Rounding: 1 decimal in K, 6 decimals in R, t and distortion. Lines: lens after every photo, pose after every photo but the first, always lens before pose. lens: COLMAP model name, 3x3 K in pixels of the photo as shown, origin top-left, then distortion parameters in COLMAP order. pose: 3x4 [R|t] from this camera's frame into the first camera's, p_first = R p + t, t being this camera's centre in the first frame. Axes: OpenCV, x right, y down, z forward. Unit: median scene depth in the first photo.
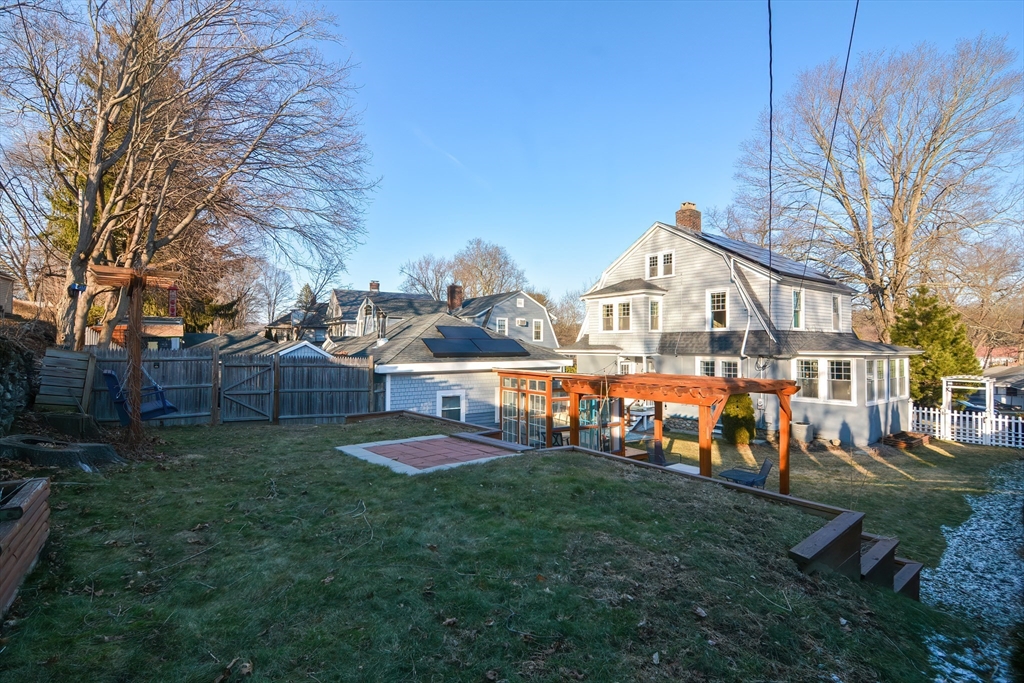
lens RADIAL K [[490.0, 0, 509.0], [0, 490.0, 342.9], [0, 0, 1]] dist [-0.001786, -0.012769]
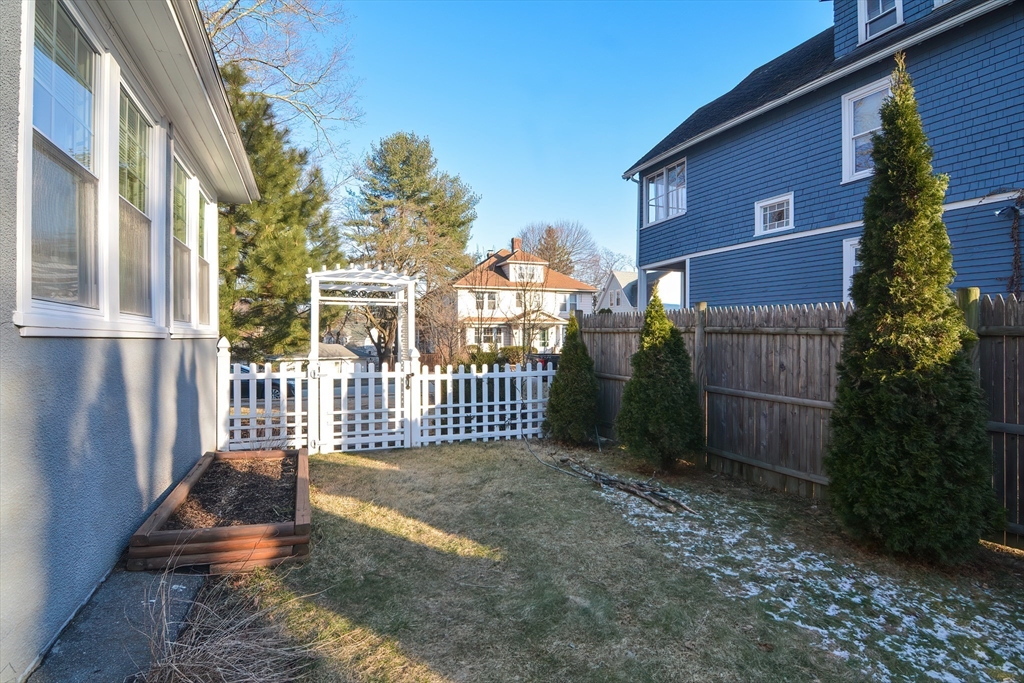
lens RADIAL K [[501.8, 0, 510.5], [0, 501.8, 343.6], [0, 0, 1]] dist [-0.003112, -0.011112]
pose [[0.272747, -0.003843, 0.962078, 0.627089], [-0.002953, 0.999984, 0.004831, 0.127292], [-0.962081, -0.004159, 0.272731, 0.811789]]
